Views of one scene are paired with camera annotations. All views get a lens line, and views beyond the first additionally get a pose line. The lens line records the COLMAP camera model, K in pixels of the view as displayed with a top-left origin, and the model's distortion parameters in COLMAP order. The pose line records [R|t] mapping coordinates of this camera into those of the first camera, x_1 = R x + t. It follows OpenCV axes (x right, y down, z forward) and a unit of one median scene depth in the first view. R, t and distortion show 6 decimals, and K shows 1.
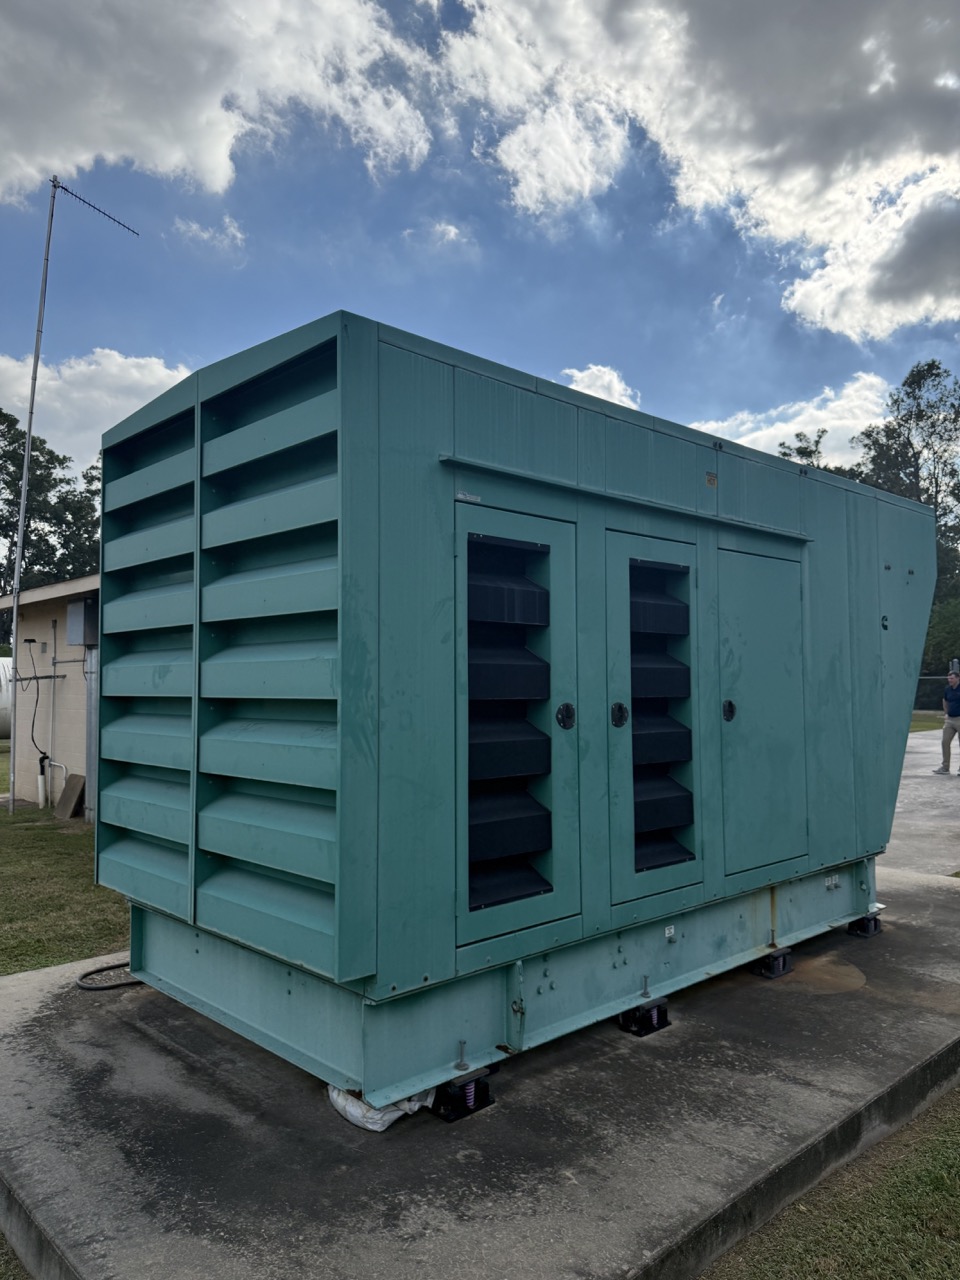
lens RADIAL K [[915.2, 0, 476.1], [0, 915.2, 640.0], [0, 0, 1]] dist [0.035951, -0.052108]
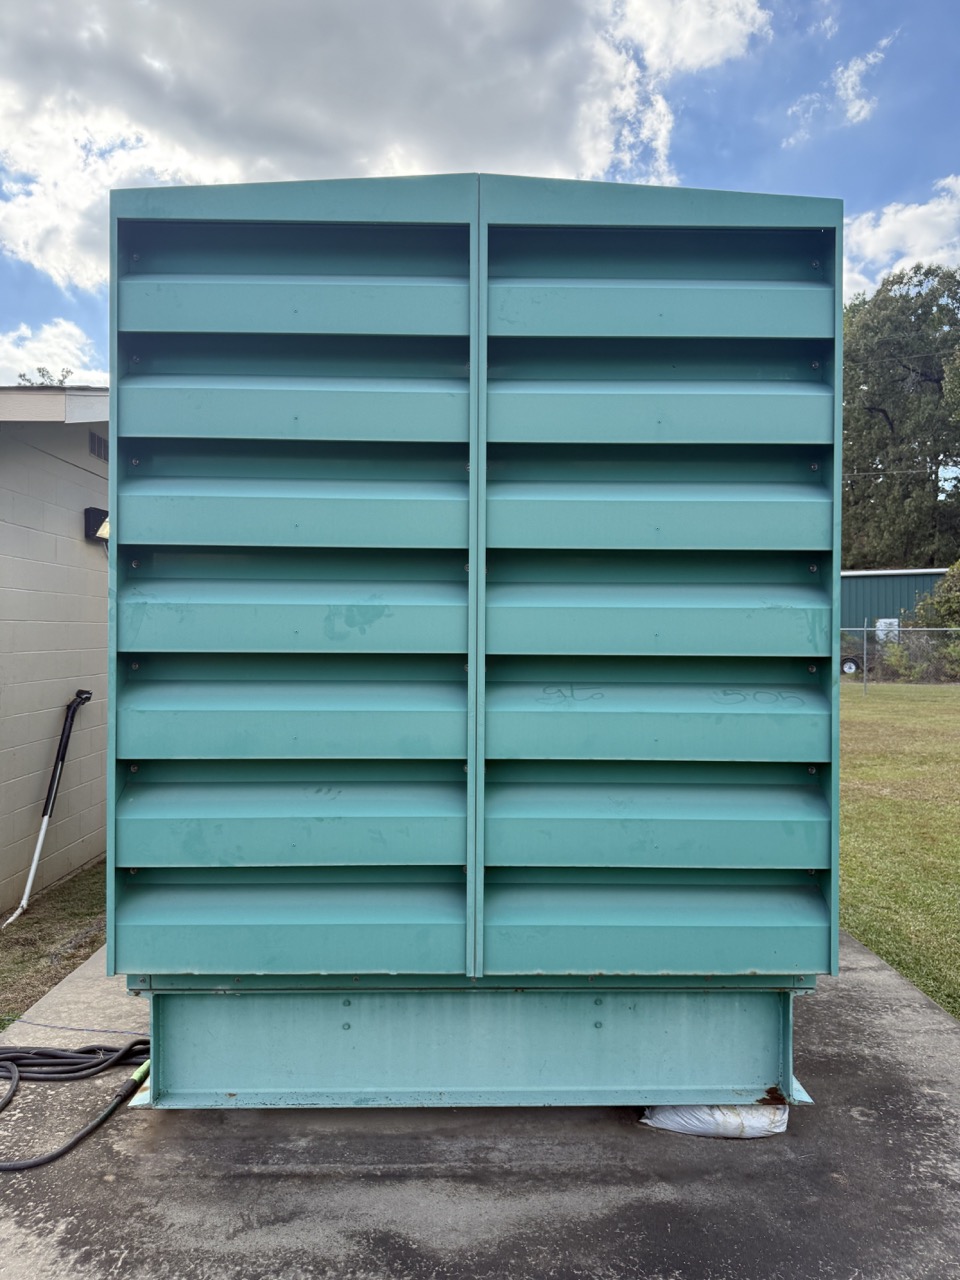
lens RADIAL K [[923.0, 0, 480.0], [0, 923.0, 640.0], [0, 0, 1]] dist [0.001224, -0.001849]
pose [[0.670534, 0.005487, 0.741858, -0.787678], [-0.043503, 0.998543, 0.031936, 0.027878], [-0.740602, -0.053688, 0.669796, 0.512424]]
